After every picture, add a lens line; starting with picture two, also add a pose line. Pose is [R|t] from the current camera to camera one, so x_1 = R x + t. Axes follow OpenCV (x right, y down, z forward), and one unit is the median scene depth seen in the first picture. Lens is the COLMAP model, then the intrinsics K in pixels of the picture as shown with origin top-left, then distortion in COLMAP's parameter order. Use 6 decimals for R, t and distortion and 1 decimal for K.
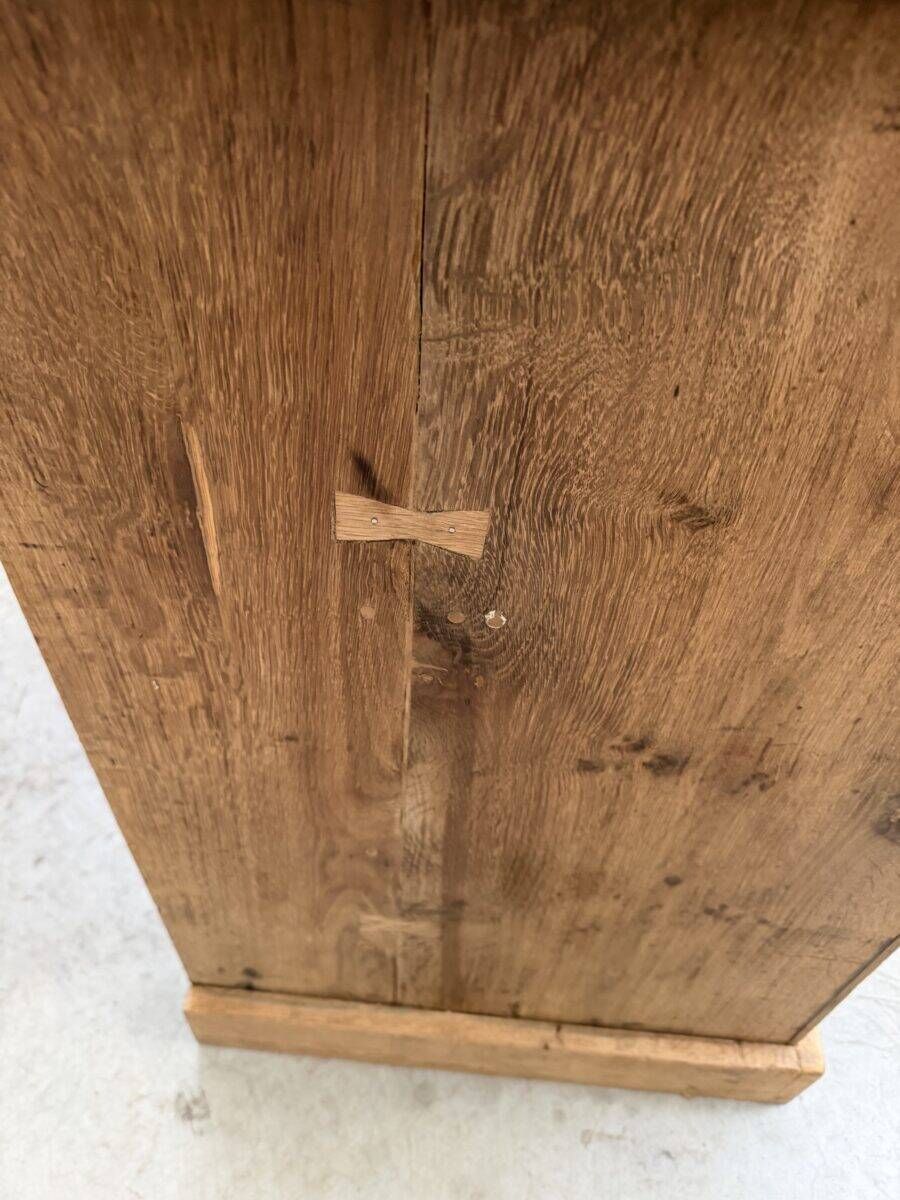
lens RADIAL K [[834.1, 0, 448.2], [0, 834.1, 602.7], [0, 0, 1]] dist [0.042776, -0.074813]
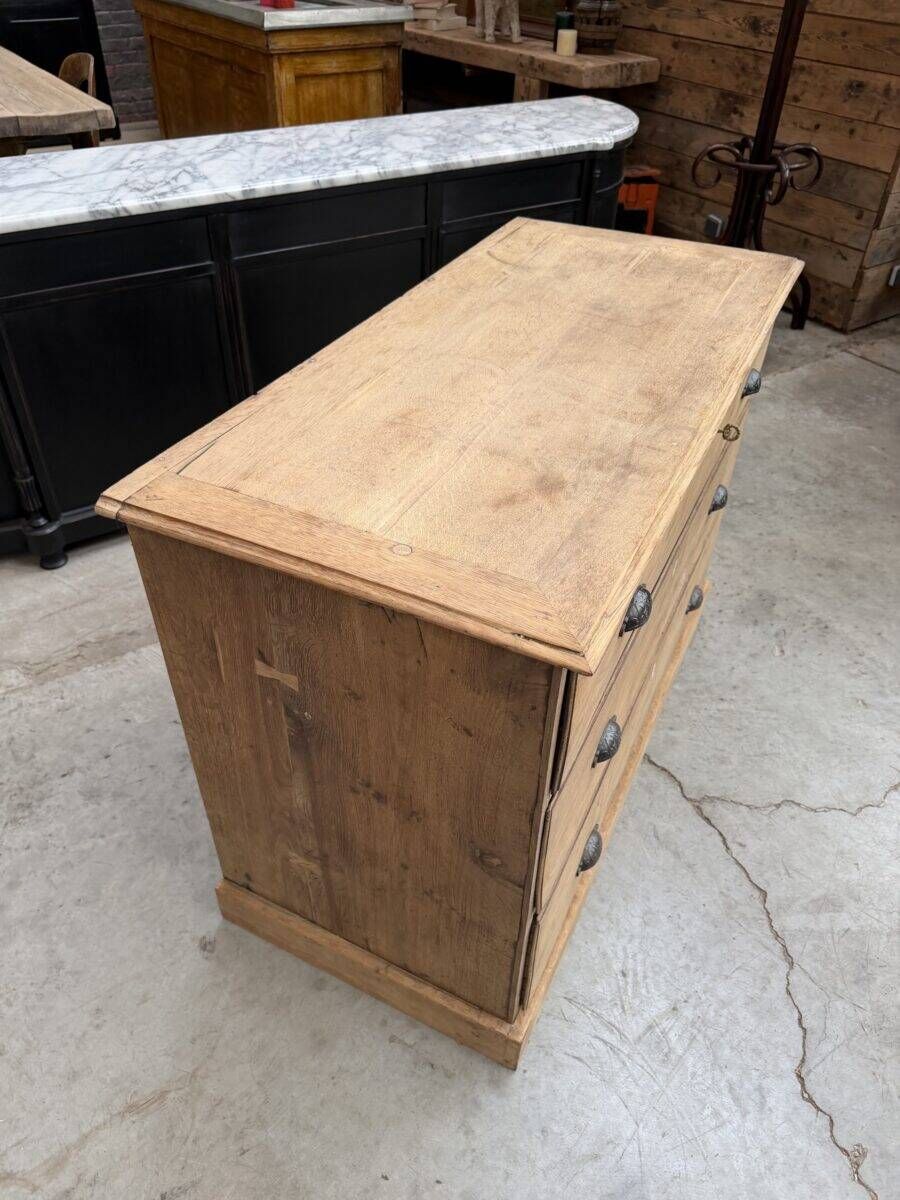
lens RADIAL K [[843.1, 0, 445.0], [0, 843.1, 603.1], [0, 0, 1]] dist [-0.000201, -0.007618]
pose [[0.924134, 0.206558, -0.321419, 1.456748], [-0.248413, 0.964013, -0.094711, -0.210978], [0.290289, 0.167371, 0.942189, -1.734859]]
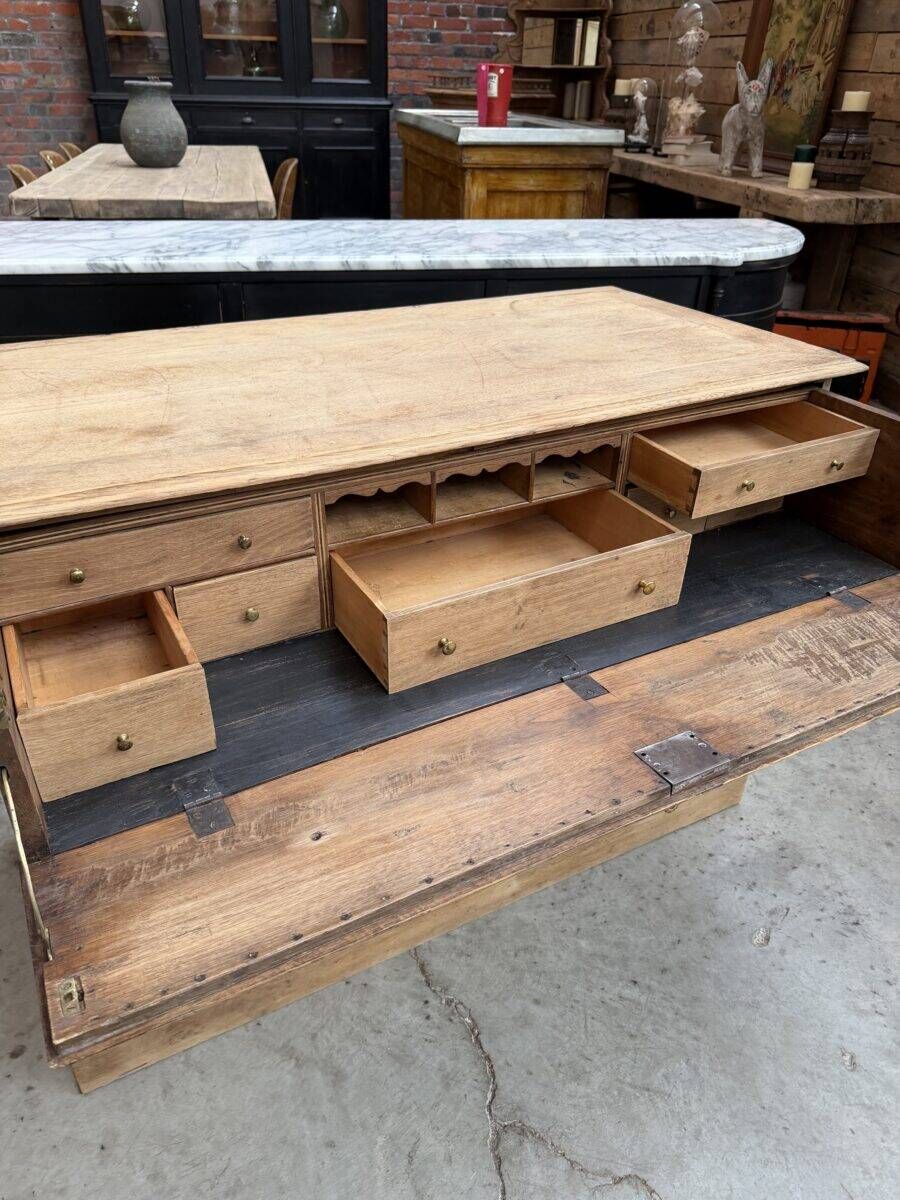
lens RADIAL K [[851.3, 0, 448.4], [0, 851.3, 604.4], [0, 0, 1]] dist [-0.006026, -0.004946]
pose [[0.717288, 0.325988, -0.615816, 2.750976], [-0.490687, 0.863810, -0.114275, -1.242613], [0.494696, 0.384141, 0.779559, 0.072791]]
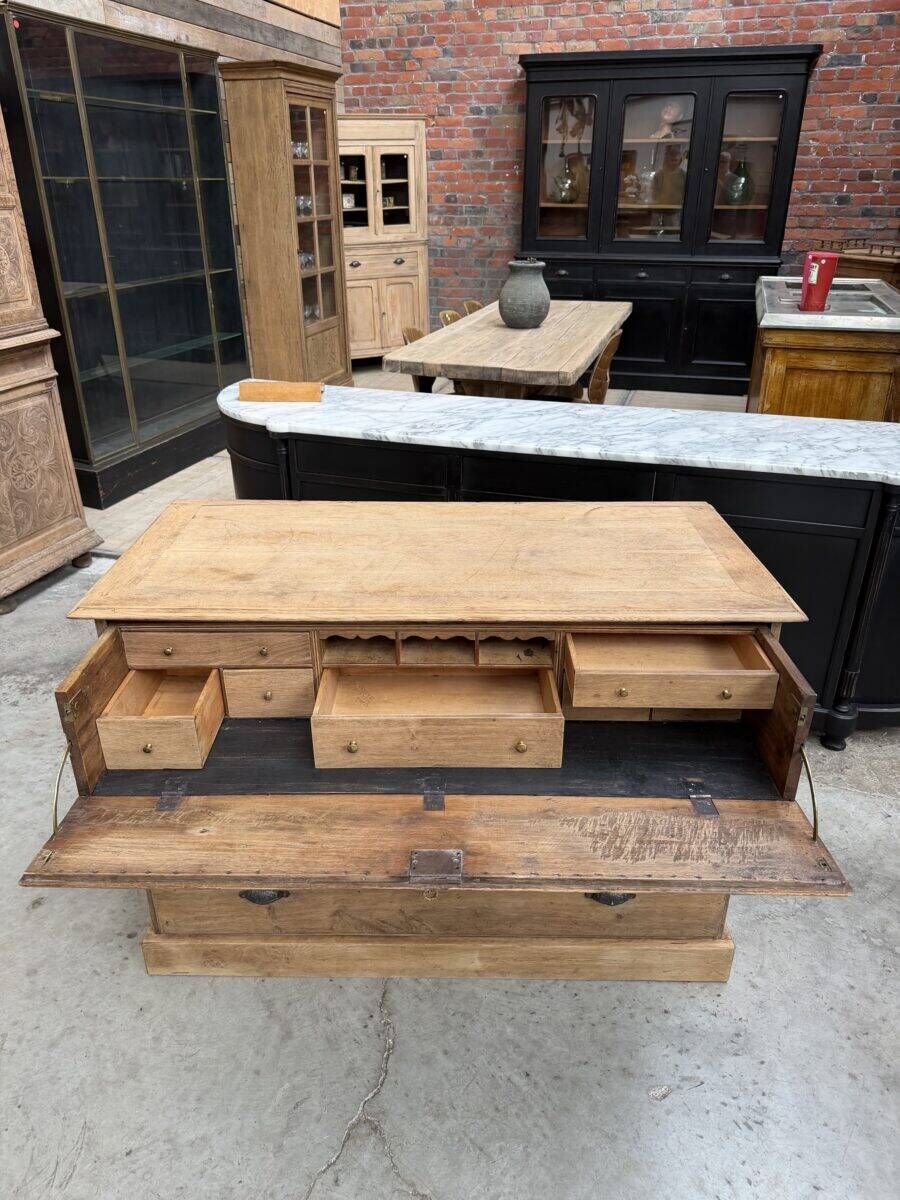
lens RADIAL K [[845.6, 0, 444.7], [0, 845.6, 599.3], [0, 0, 1]] dist [-0.002761, -0.006632]
pose [[0.286965, 0.356637, -0.889079, 4.655453], [-0.683170, 0.726797, 0.071036, -2.570334], [0.671513, 0.587006, 0.452209, 0.257476]]
